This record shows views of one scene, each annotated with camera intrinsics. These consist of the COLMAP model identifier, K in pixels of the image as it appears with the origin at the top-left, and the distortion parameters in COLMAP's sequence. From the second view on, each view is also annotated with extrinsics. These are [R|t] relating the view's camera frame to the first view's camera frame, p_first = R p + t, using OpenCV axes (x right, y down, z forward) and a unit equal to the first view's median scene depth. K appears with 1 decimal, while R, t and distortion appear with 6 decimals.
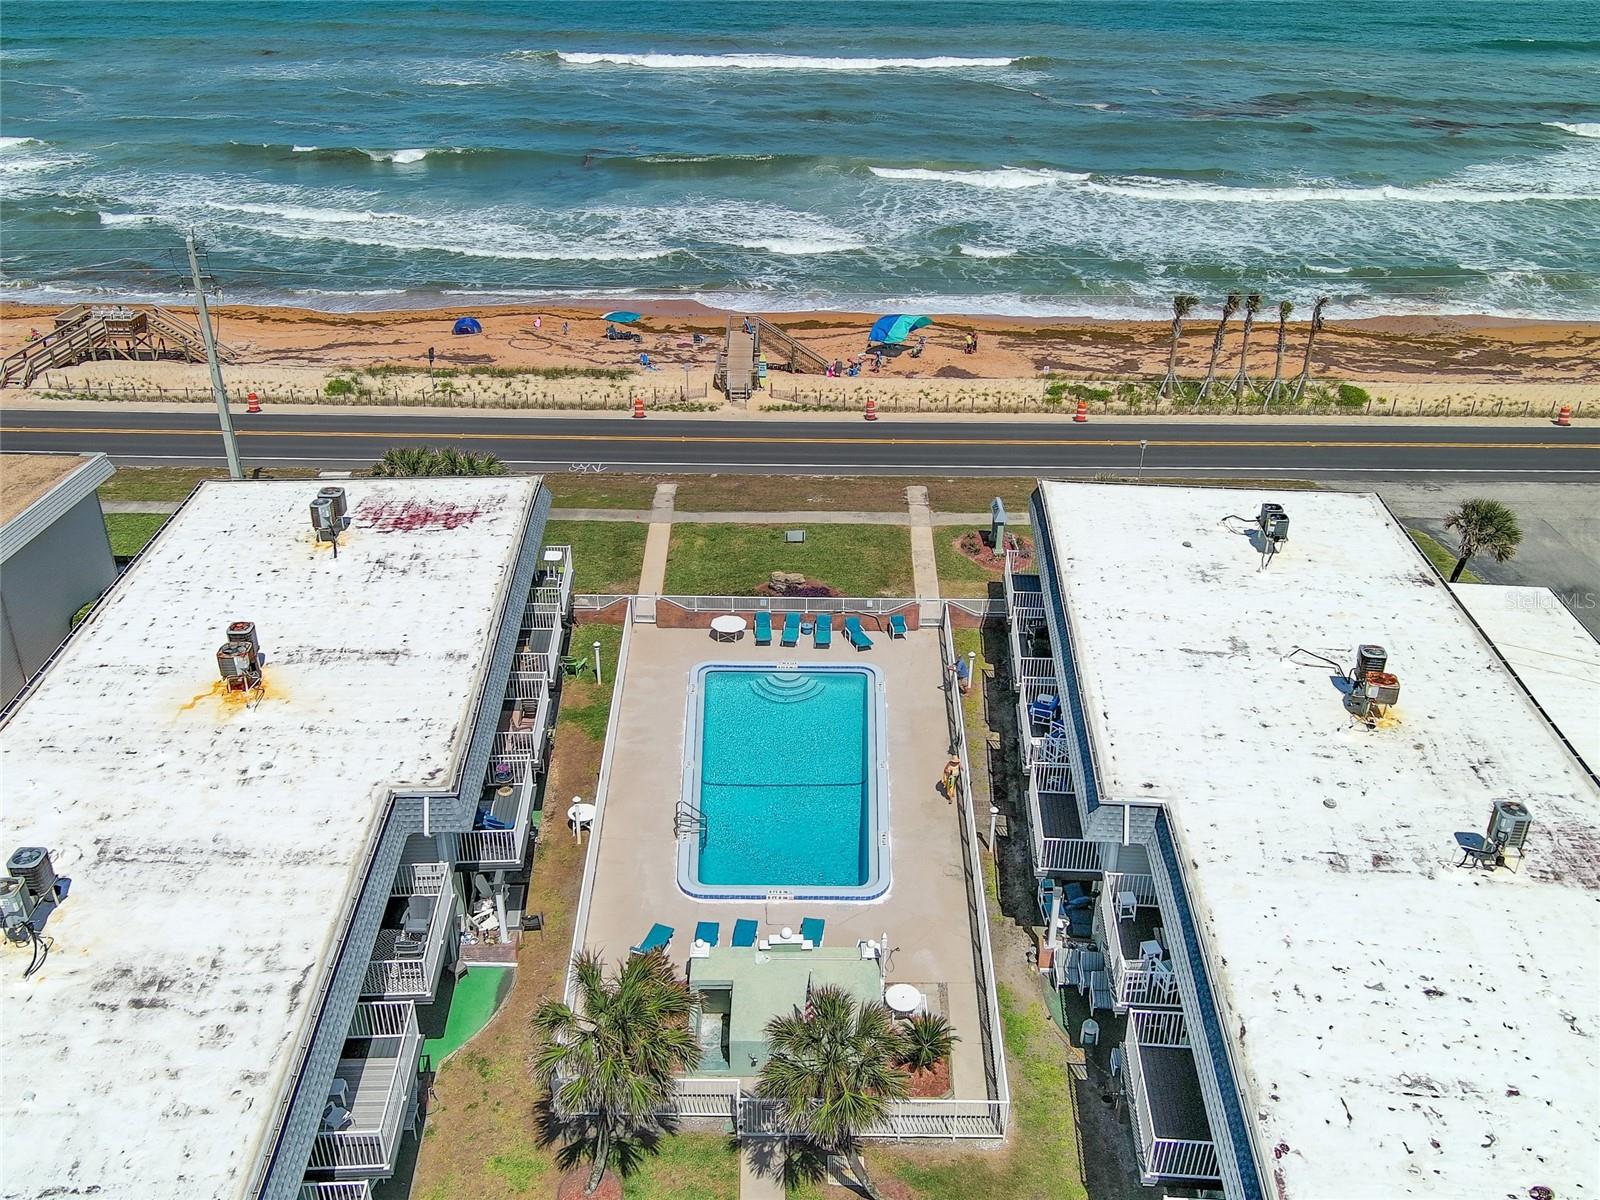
lens RADIAL K [[1296.3, 0, 800.0], [0, 1296.3, 600.0], [0, 0, 1]] dist [0.023840, -0.046368]
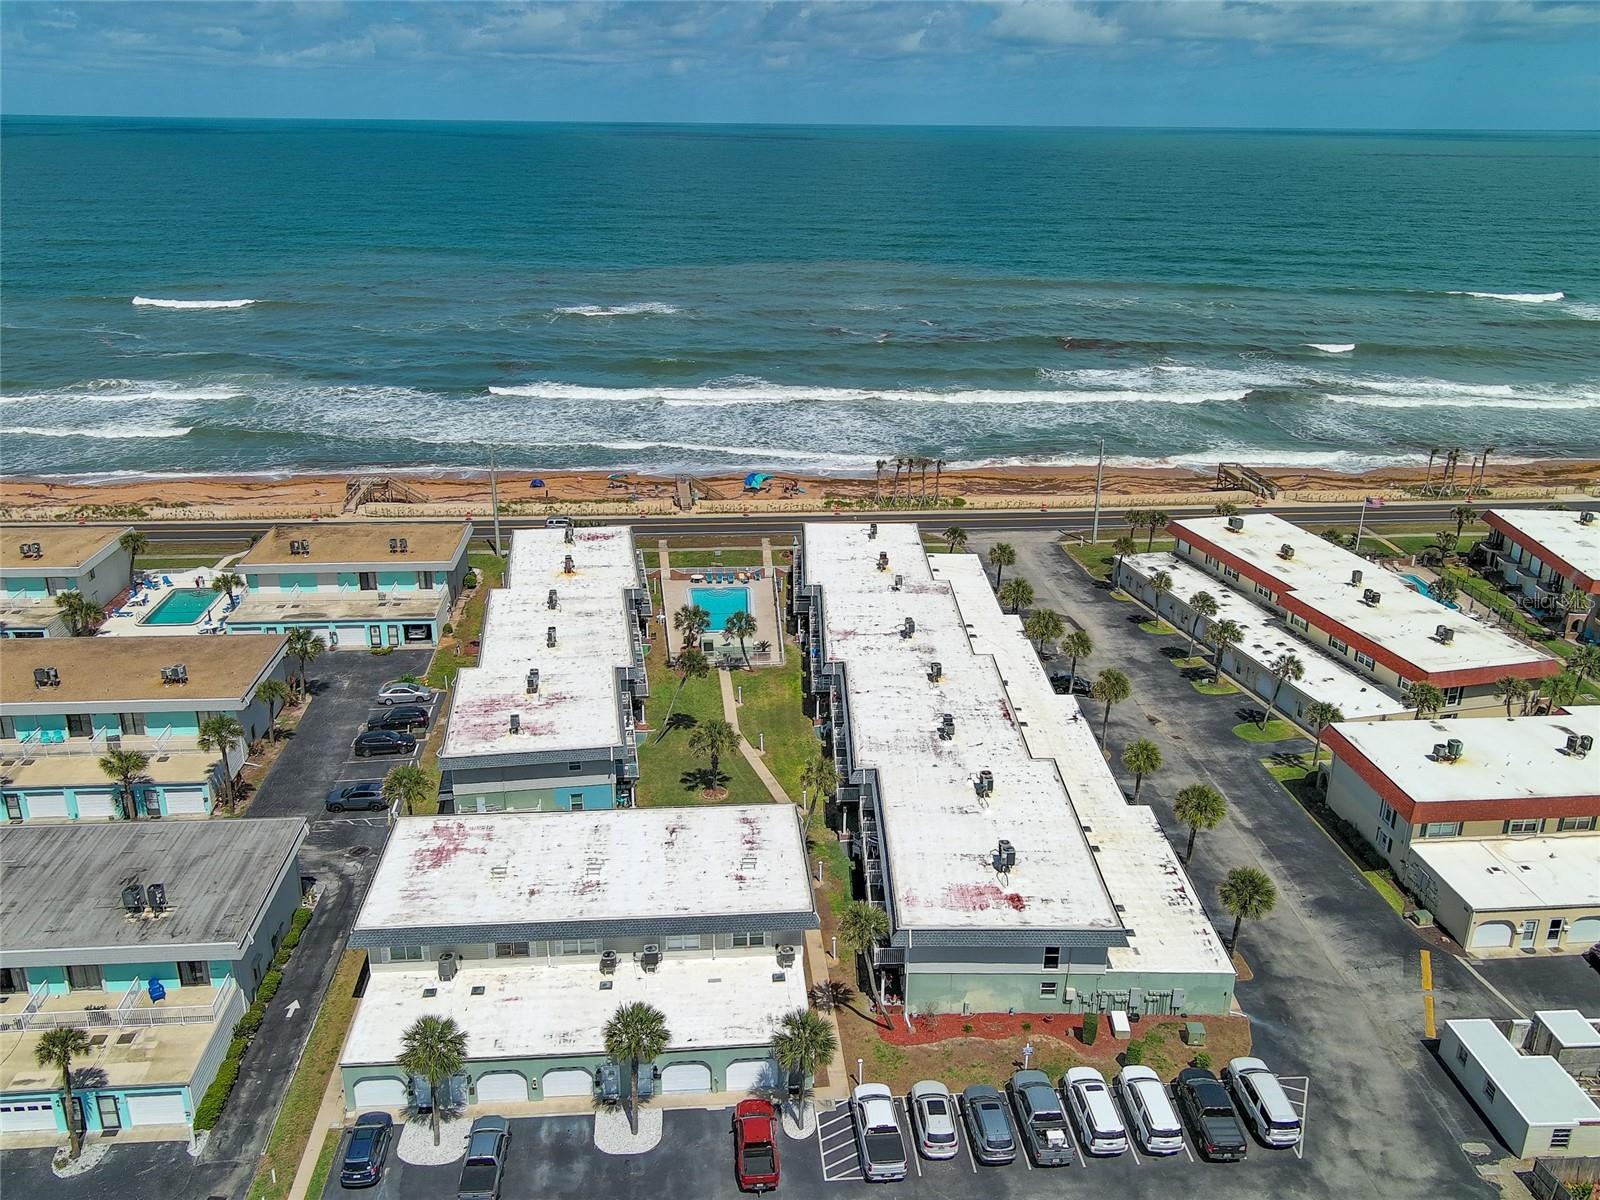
lens RADIAL K [[1296.3, 0, 800.0], [0, 1296.3, 600.0], [0, 0, 1]] dist [0.023840, -0.046368]
pose [[0.995401, -0.030680, 0.090752, -0.063487], [0.042261, 0.990798, -0.128585, 0.311128], [-0.085972, 0.131829, 0.987537, -1.266566]]
